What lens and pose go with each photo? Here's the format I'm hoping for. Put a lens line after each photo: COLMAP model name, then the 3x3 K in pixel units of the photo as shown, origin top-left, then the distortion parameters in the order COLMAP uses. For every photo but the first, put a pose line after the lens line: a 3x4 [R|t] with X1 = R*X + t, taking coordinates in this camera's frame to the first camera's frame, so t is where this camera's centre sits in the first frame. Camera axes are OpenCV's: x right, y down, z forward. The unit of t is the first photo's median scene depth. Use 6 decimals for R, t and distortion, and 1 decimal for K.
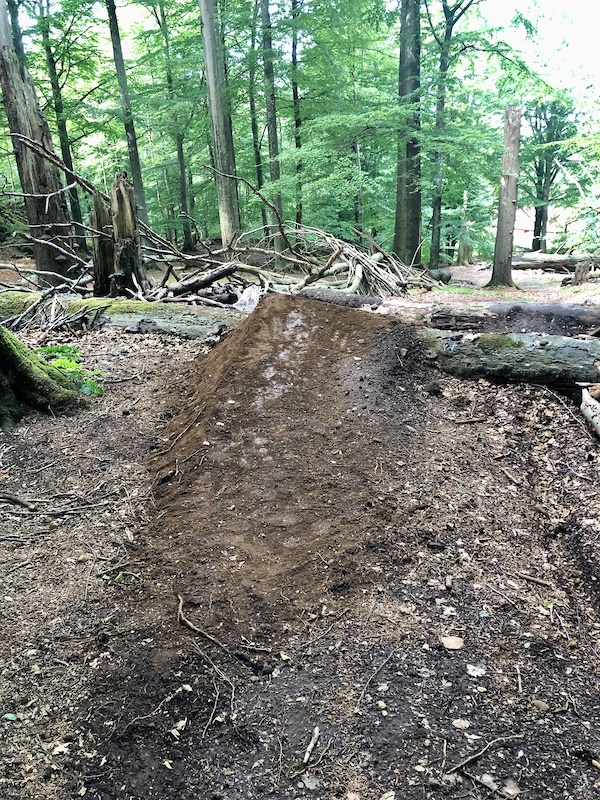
lens RADIAL K [[654.7, 0, 300.5], [0, 654.7, 400.2], [0, 0, 1]] dist [0.015244, -0.007632]
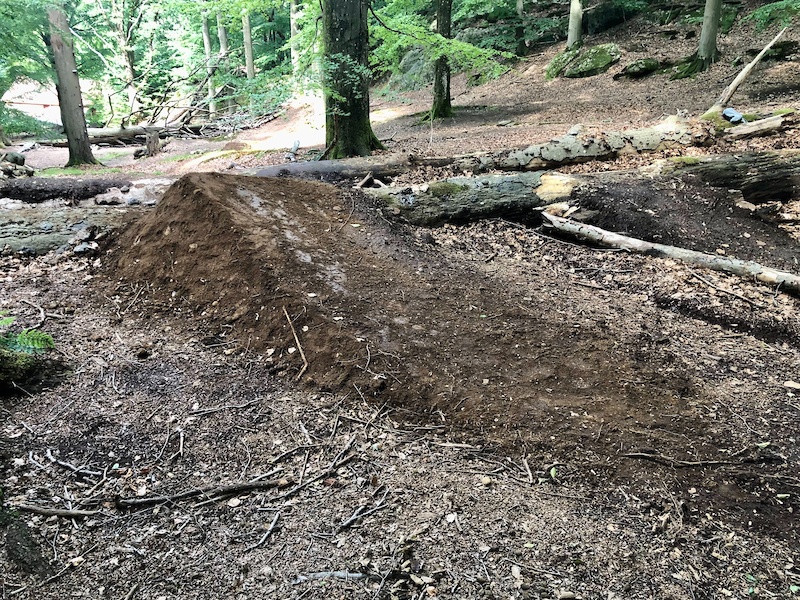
lens RADIAL K [[654.7, 0, 400.5], [0, 654.7, 299.8], [0, 0, 1]] dist [0.015244, -0.007632]
pose [[0.671916, -0.250116, 0.697116, -0.553636], [0.223967, 0.965800, 0.130646, -0.068005], [-0.705952, 0.068348, 0.704954, 0.288315]]
